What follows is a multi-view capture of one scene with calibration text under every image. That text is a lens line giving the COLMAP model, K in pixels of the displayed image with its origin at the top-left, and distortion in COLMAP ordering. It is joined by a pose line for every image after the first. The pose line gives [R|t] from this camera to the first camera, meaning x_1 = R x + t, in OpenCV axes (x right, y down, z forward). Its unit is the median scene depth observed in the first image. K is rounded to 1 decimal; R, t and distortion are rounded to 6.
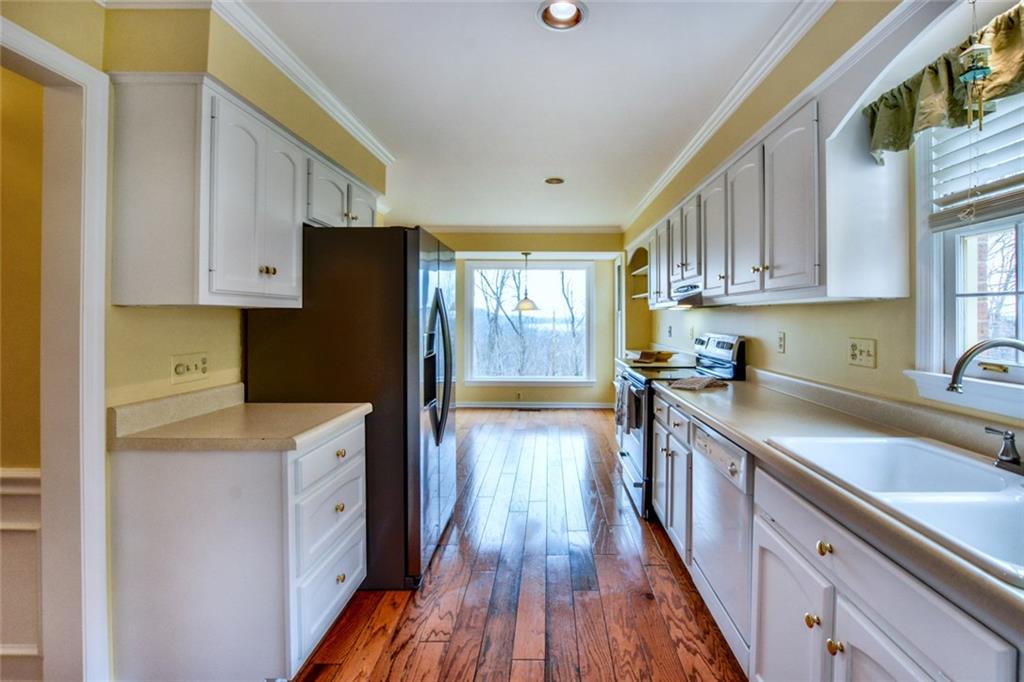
lens RADIAL K [[481.3, 0, 544.4], [0, 481.3, 318.0], [0, 0, 1]] dist [-0.026439, 0.000764]
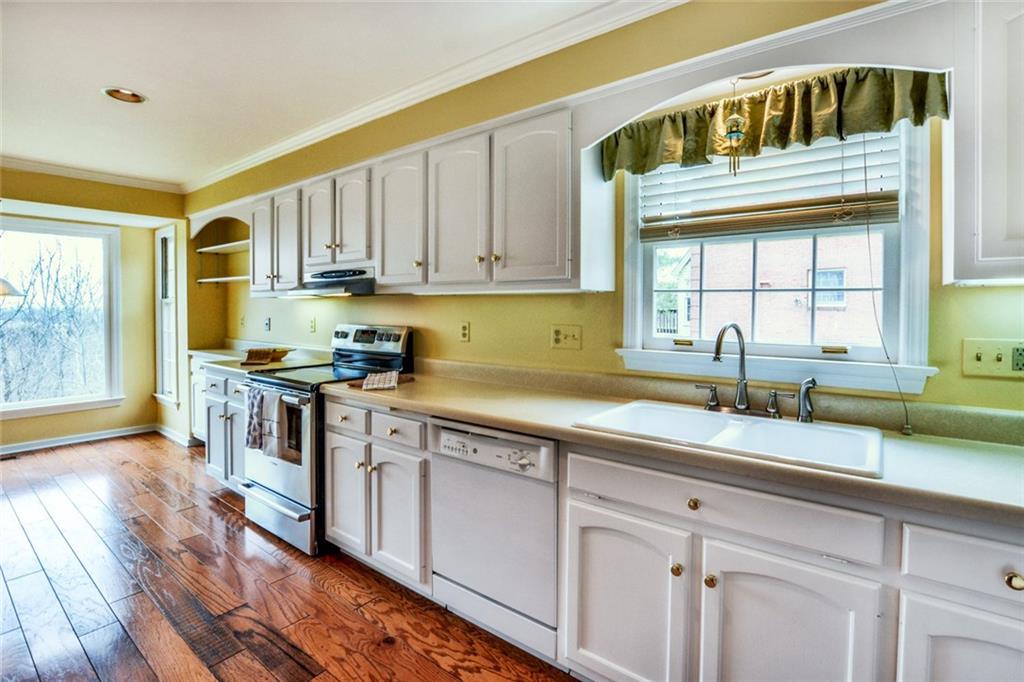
lens RADIAL K [[481.3, 0, 544.4], [0, 481.3, 318.0], [0, 0, 1]] dist [-0.026439, 0.000764]
pose [[0.584600, -0.013817, 0.811204, -0.304595], [-0.001528, 0.999834, 0.018131, 0.003305], [-0.811320, -0.011839, 0.584482, 0.318760]]
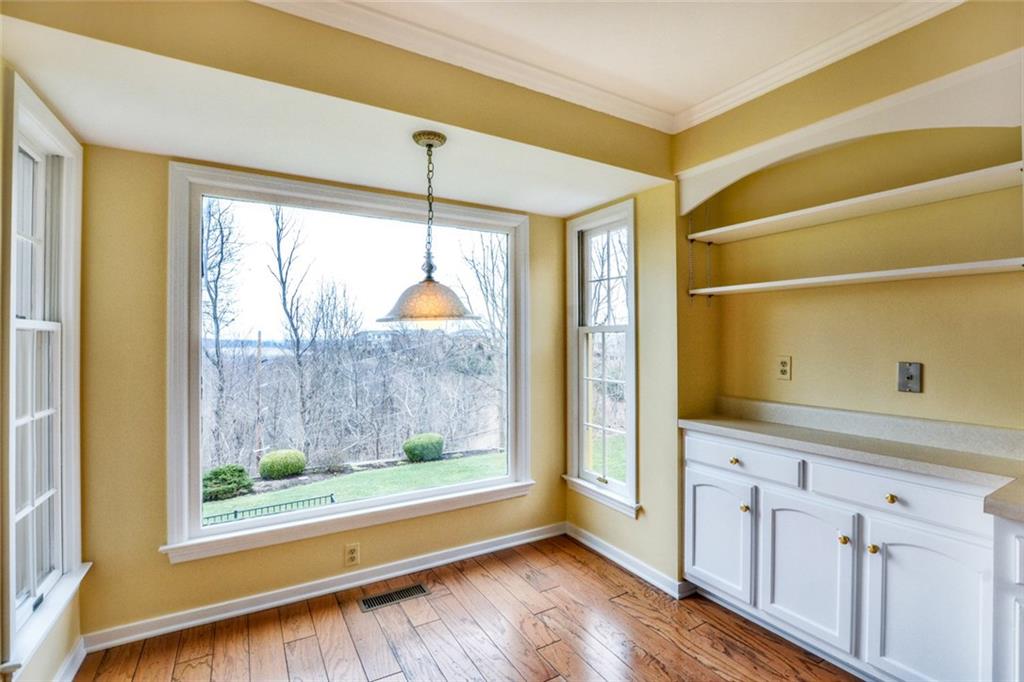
lens RADIAL K [[464.5, 0, 528.9], [0, 464.5, 337.0], [0, 0, 1]] dist [-0.021507, 0.000117]
pose [[0.840775, -0.002396, 0.541380, -0.430543], [0.005358, 0.999978, -0.003896, -0.009309], [-0.541359, 0.006177, 0.840769, 2.089992]]
